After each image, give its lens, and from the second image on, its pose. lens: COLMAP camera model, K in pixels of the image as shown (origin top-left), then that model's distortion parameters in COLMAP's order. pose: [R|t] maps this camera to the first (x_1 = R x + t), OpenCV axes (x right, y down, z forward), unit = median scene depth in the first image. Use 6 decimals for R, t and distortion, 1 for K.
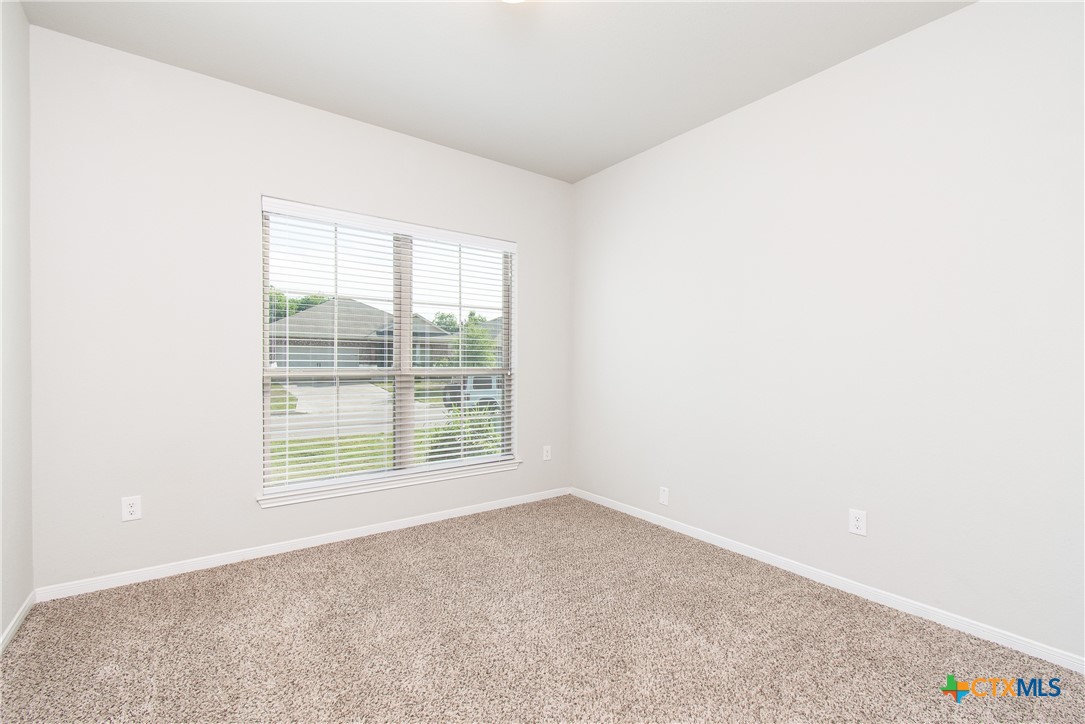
lens RADIAL K [[495.4, 0, 540.5], [0, 495.4, 366.5], [0, 0, 1]] dist [0.003081, 0.000002]
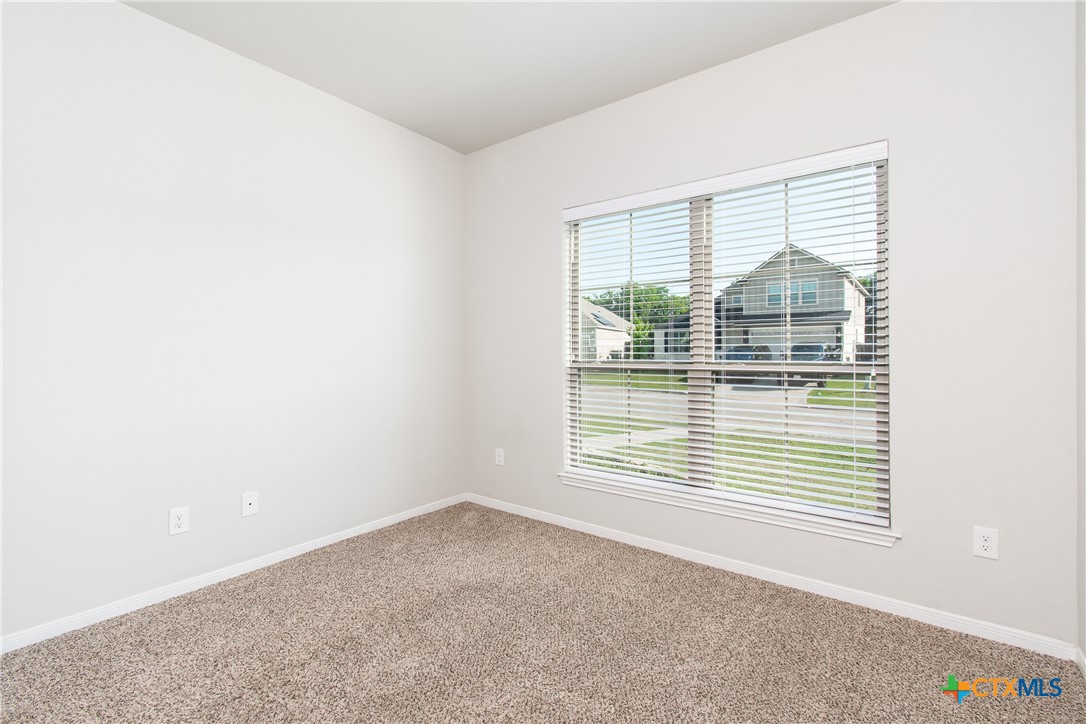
lens RADIAL K [[477.4, 0, 528.2], [0, 477.4, 355.3], [0, 0, 1]] dist [-0.000187, 0.000567]
pose [[0.269298, -0.005298, -0.963042, 0.398854], [-0.003699, 0.999972, -0.006535, -0.000567], [0.963050, 0.005322, 0.269271, 0.533308]]
